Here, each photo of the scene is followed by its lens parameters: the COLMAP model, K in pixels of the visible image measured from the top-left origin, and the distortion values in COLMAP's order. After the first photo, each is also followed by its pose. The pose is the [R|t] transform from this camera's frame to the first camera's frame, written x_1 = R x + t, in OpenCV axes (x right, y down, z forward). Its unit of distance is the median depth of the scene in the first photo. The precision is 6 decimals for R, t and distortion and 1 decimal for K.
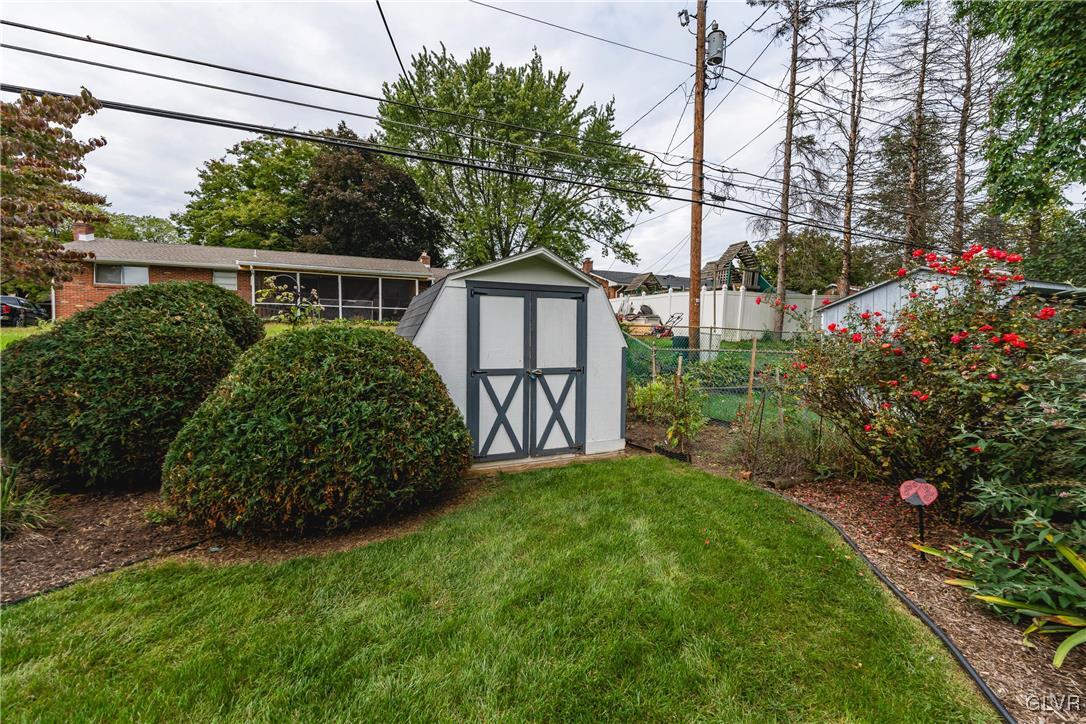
lens RADIAL K [[447.8, 0, 543.0], [0, 447.8, 362.0], [0, 0, 1]] dist [0.001409, -0.000121]
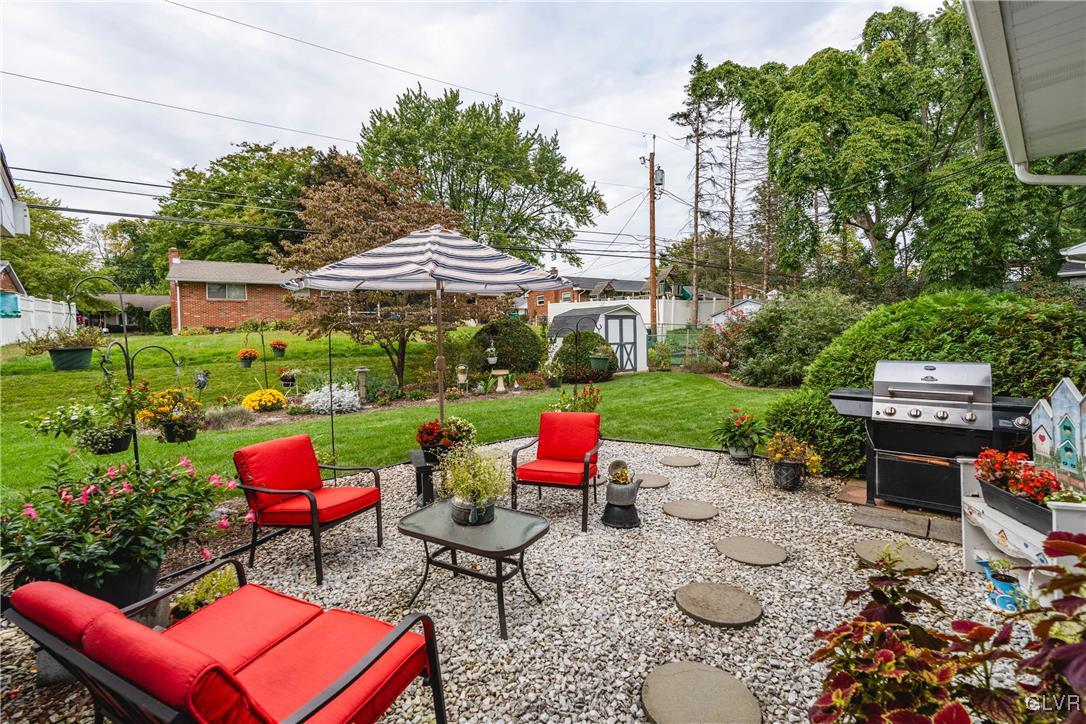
lens RADIAL K [[460.0, 0, 542.5], [0, 460.0, 349.4], [0, 0, 1]] dist [-0.001329, -0.000123]
pose [[0.985725, -0.033738, 0.164948, -0.304443], [0.035130, 0.999367, -0.005525, 0.016828], [-0.164658, 0.011241, 0.986287, -0.567140]]
